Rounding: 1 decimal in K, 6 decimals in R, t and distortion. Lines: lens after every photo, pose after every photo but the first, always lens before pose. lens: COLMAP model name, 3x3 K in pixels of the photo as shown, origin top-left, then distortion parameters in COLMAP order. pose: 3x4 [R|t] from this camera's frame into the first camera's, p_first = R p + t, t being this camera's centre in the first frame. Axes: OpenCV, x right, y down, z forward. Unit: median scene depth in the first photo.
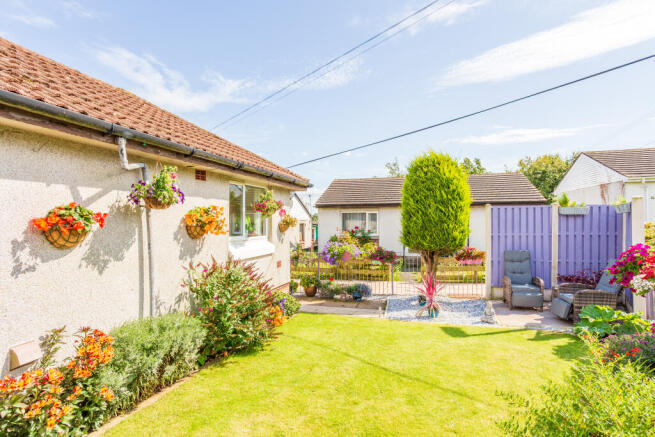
lens RADIAL K [[313.9, 0, 324.0], [0, 313.9, 218.4], [0, 0, 1]] dist [-0.020468, 0.000727]
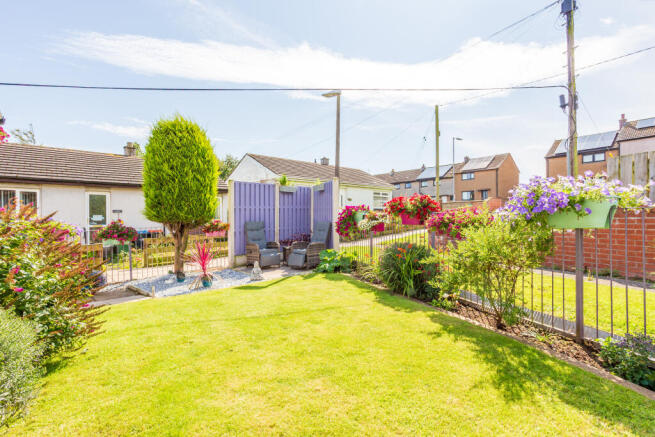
lens RADIAL K [[330.2, 0, 315.9], [0, 330.2, 218.5], [0, 0, 1]] dist [-0.001809, -0.000078]
pose [[0.536280, -0.000838, 0.844040, -0.282914], [-0.004224, 0.999984, 0.003676, 0.086235], [-0.844030, -0.005537, 0.536268, 0.148803]]
